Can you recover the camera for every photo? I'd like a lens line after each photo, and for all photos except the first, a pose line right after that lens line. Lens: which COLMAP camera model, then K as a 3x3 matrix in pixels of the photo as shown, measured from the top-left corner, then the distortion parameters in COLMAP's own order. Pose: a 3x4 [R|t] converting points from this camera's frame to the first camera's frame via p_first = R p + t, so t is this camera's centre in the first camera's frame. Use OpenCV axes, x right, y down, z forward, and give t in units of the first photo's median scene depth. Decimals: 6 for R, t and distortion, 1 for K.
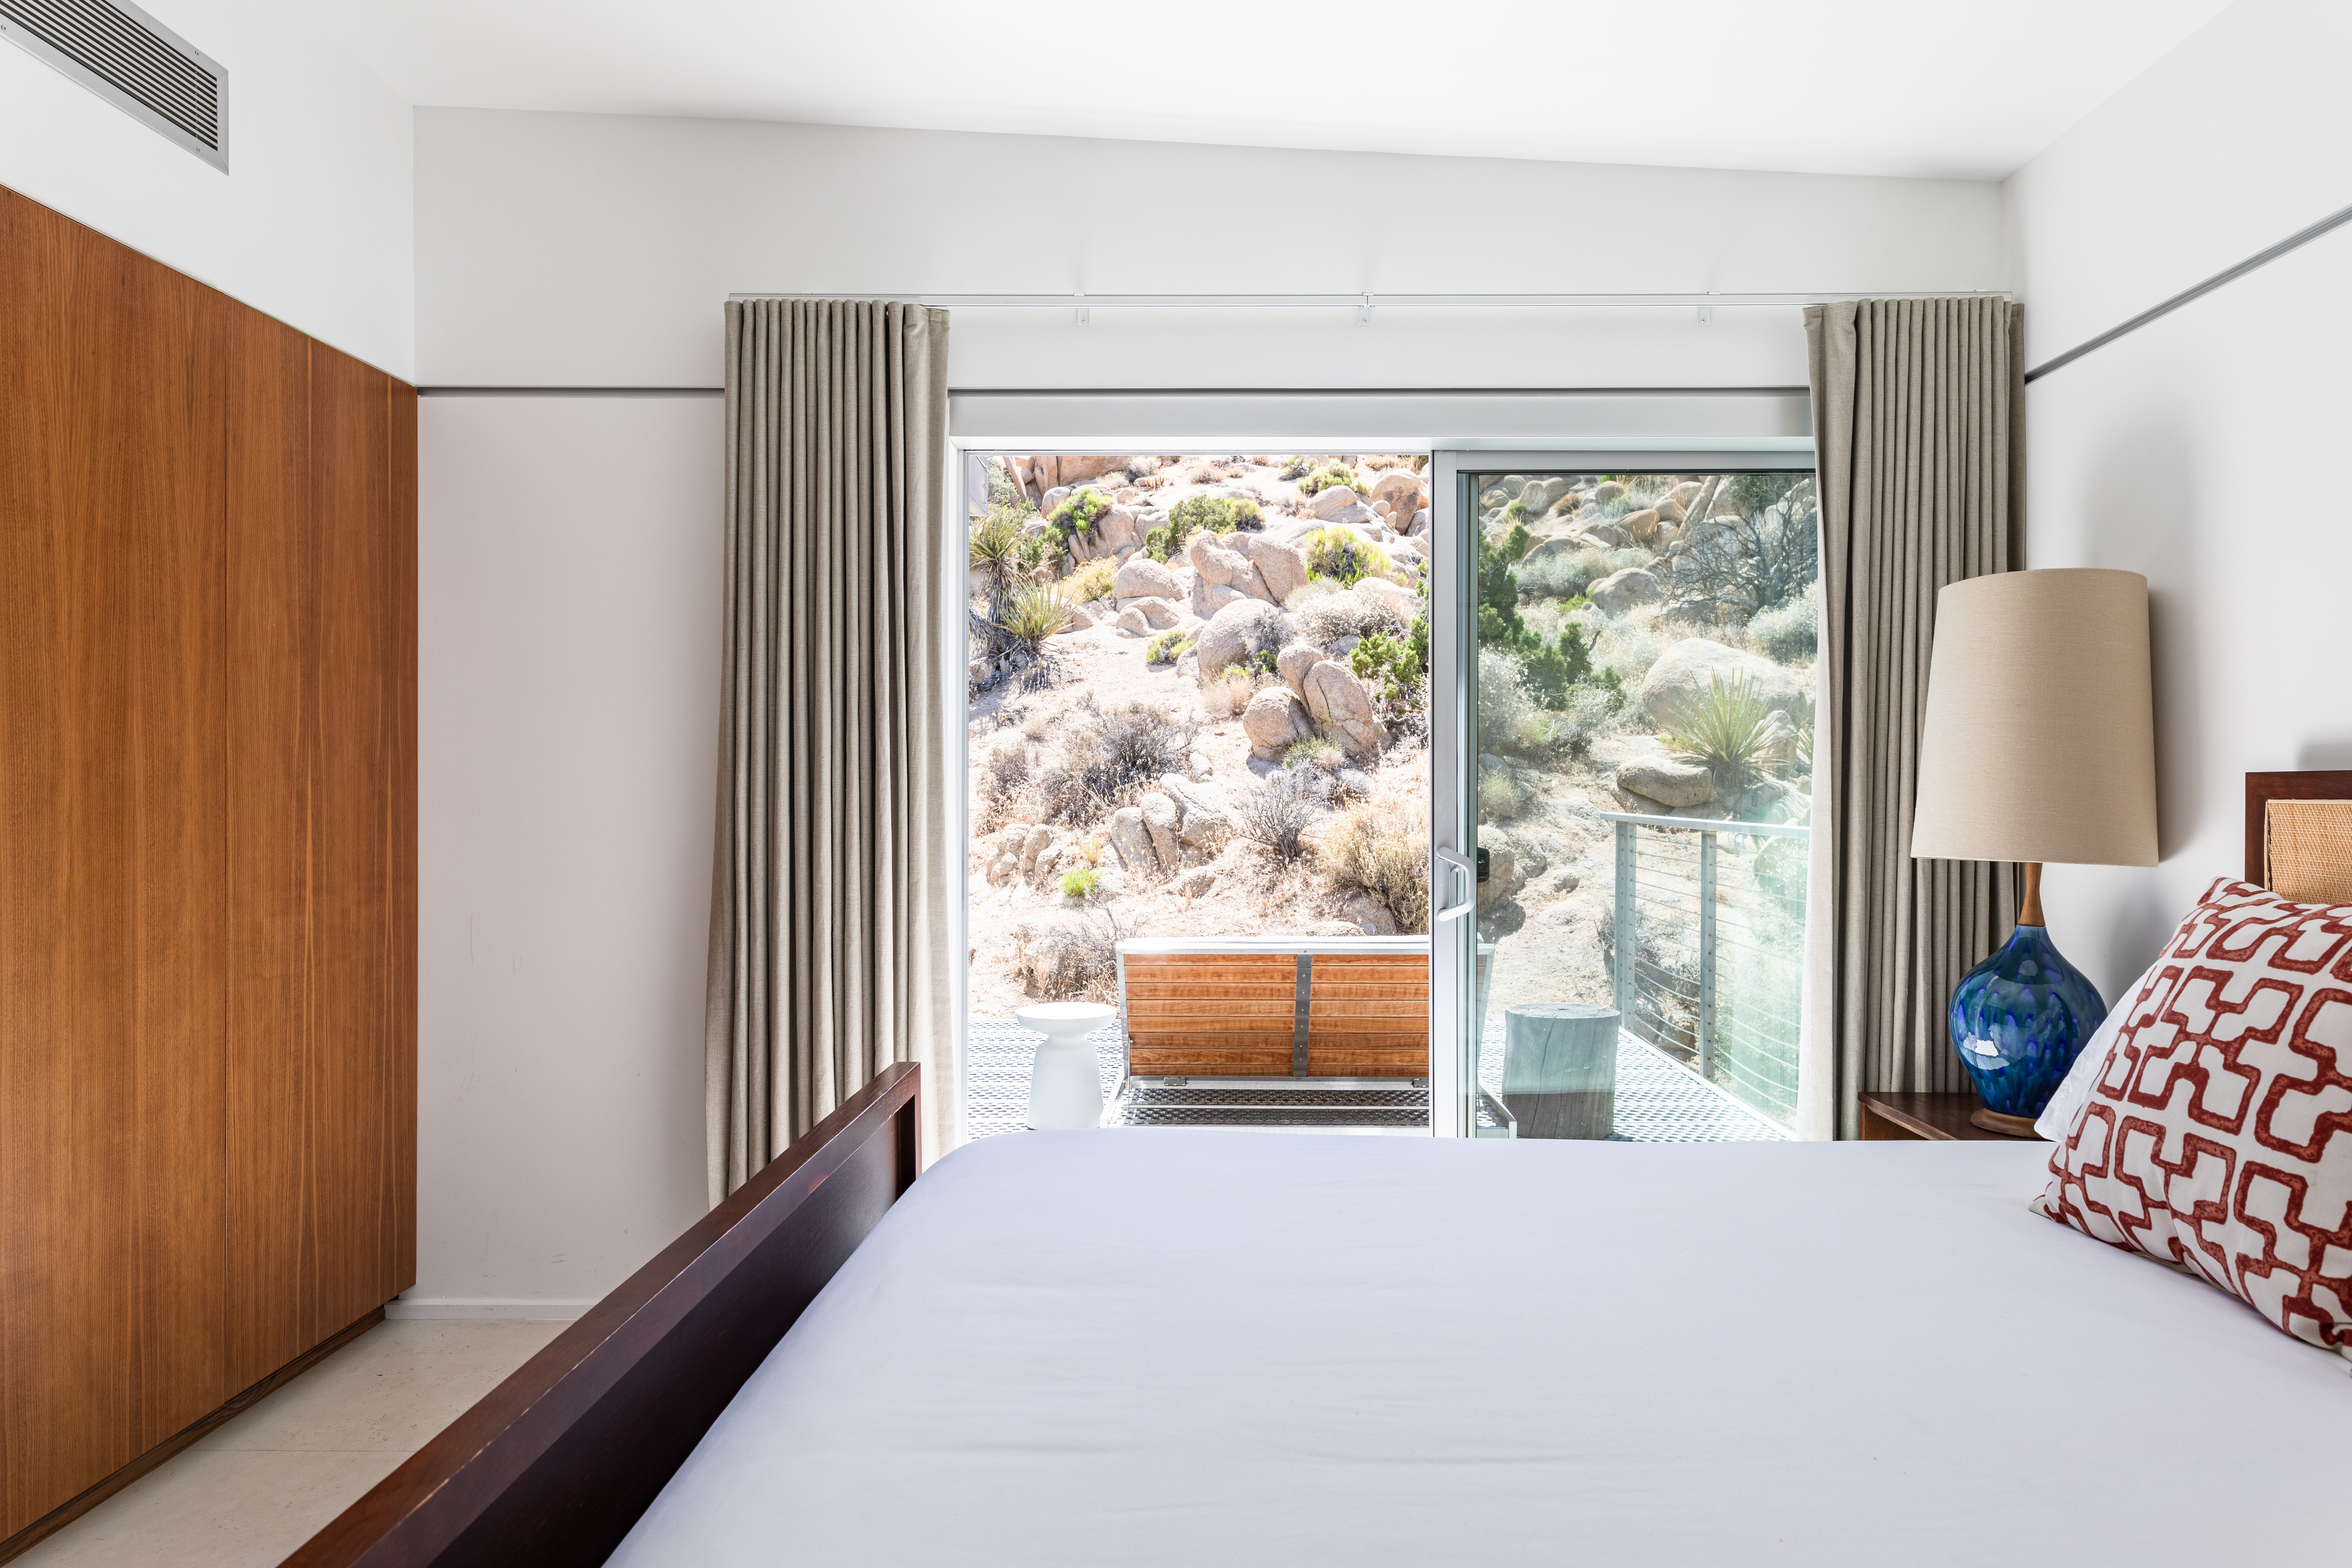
lens RADIAL K [[1467.5, 0, 1184.8], [0, 1467.5, 811.9], [0, 0, 1]] dist [-0.000908, -0.000714]
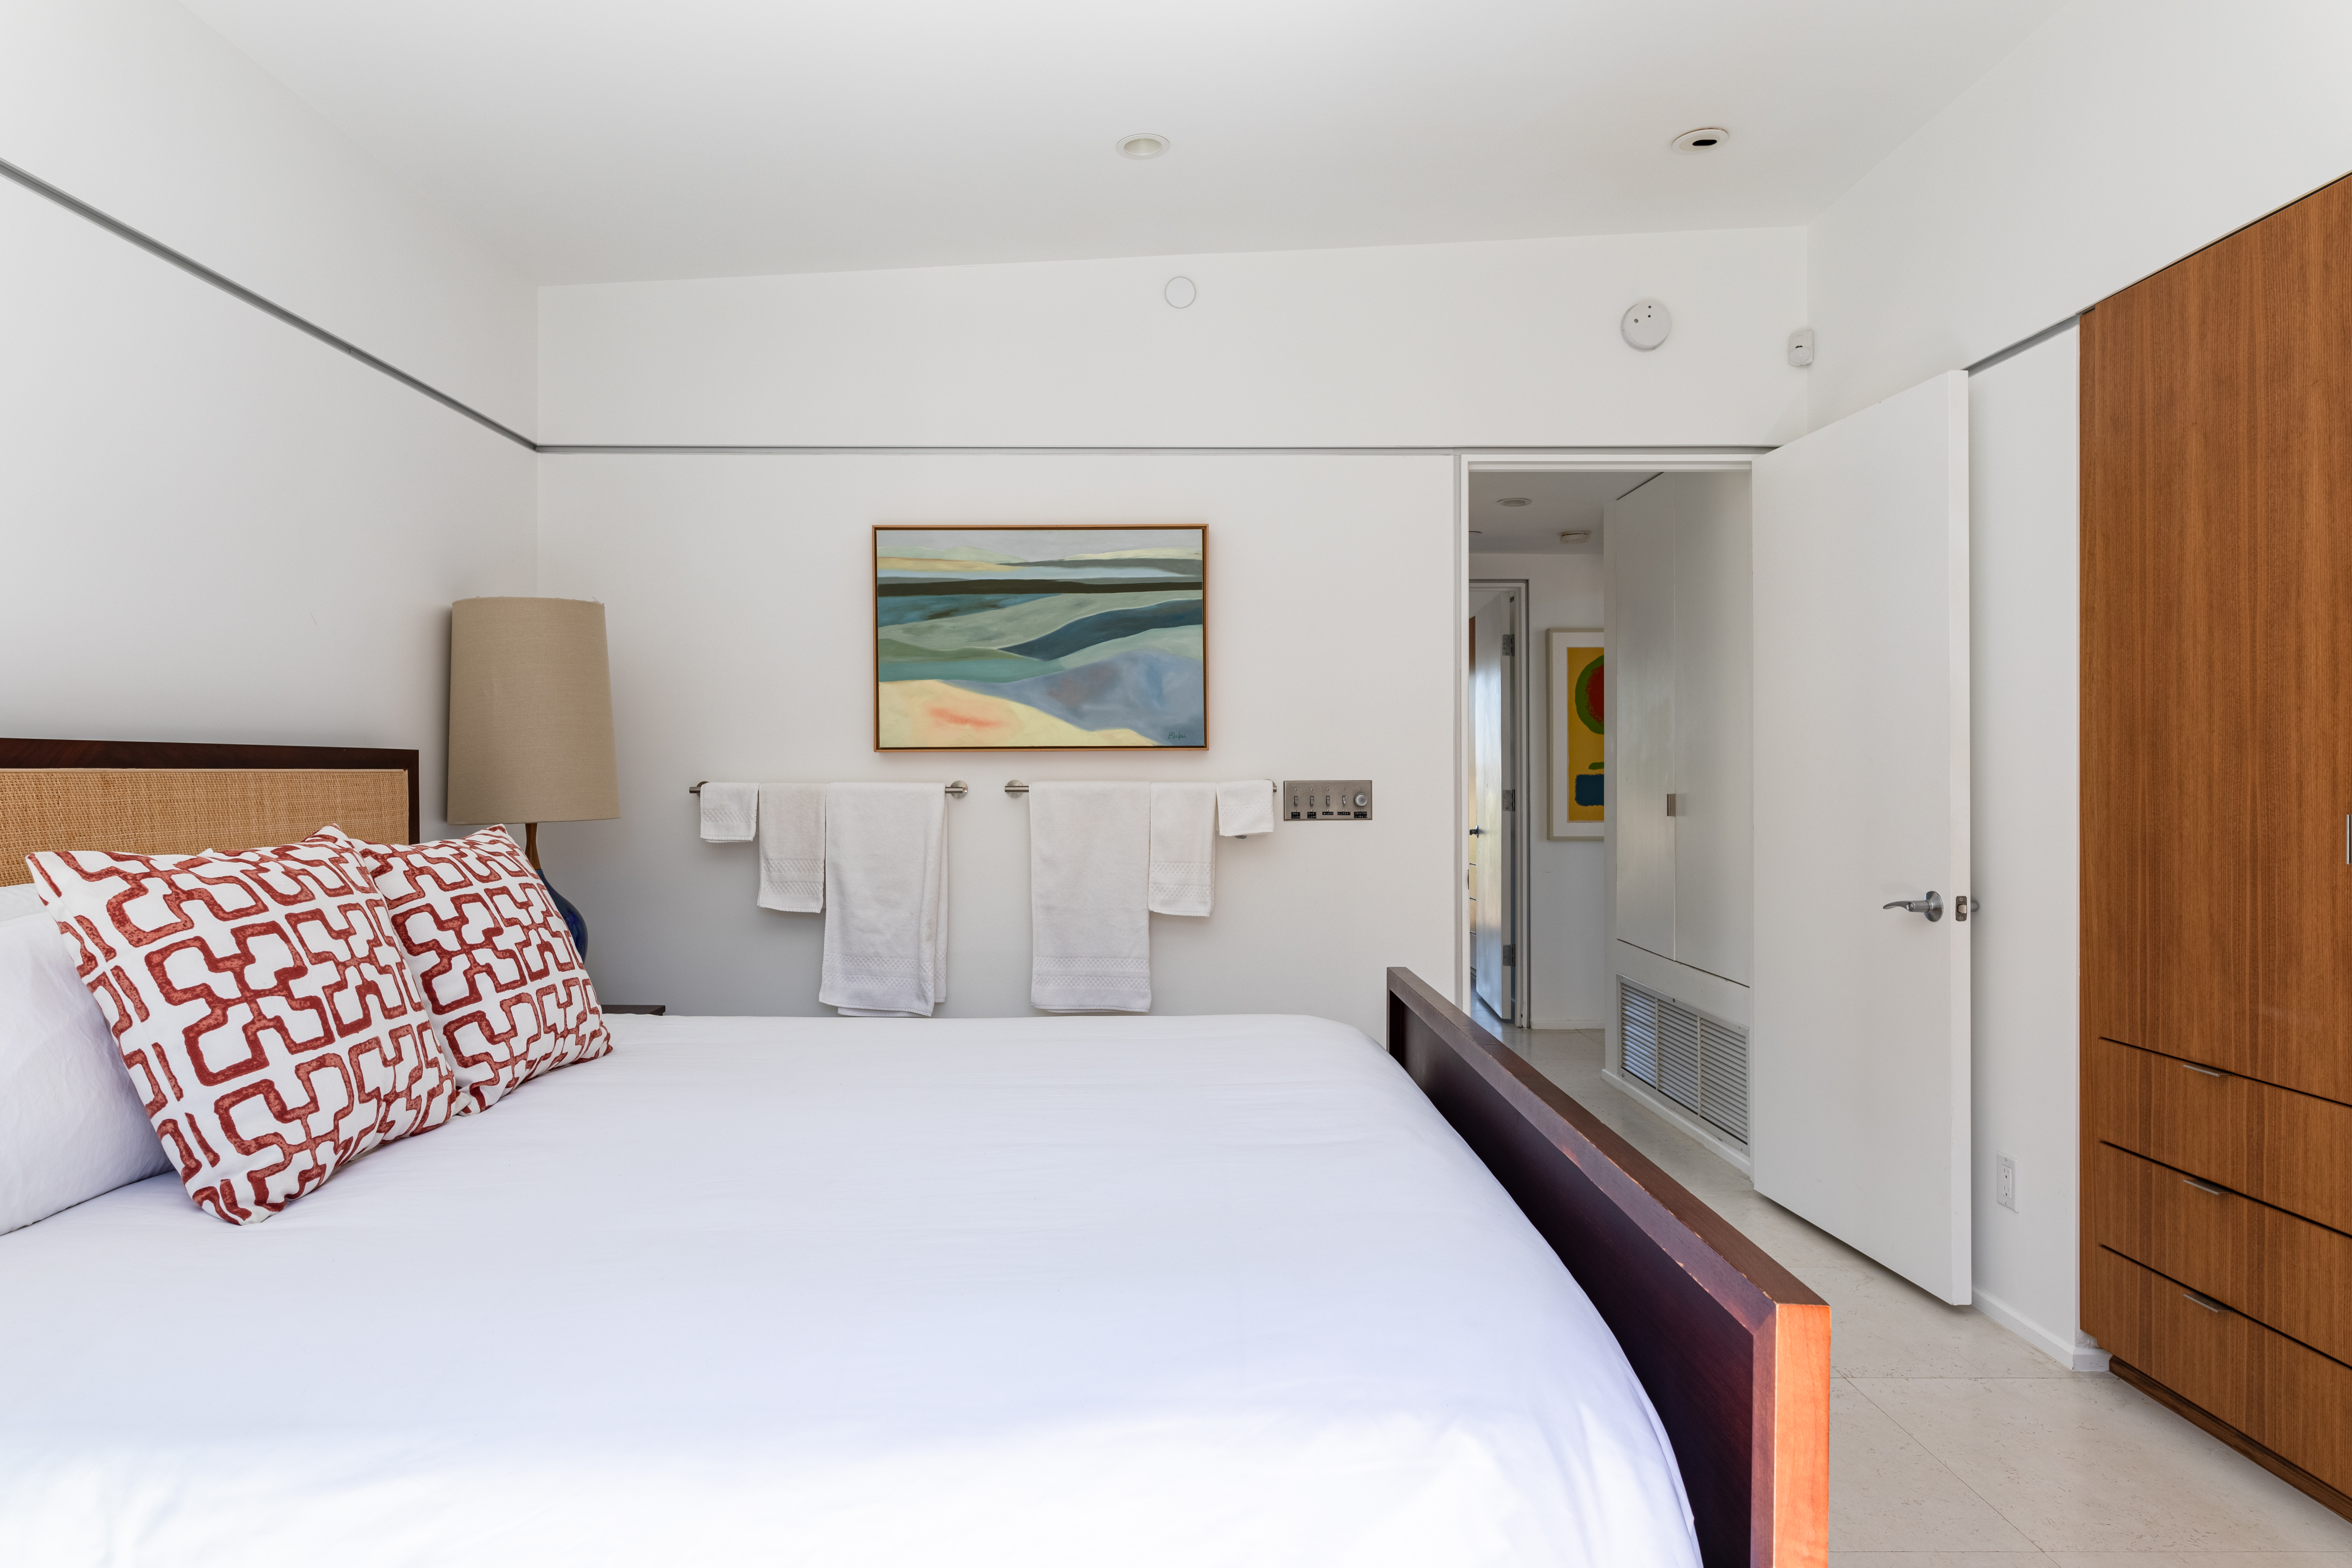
lens RADIAL K [[1212.1, 0, 1176.0], [0, 1212.1, 784.0], [0, 0, 1]] dist [0.000010, -0.000064]
pose [[-0.998967, 0.001285, -0.045417, 0.057045], [0.000080, 0.999648, 0.026517, -0.019561], [0.045435, 0.026486, -0.998616, 2.032955]]
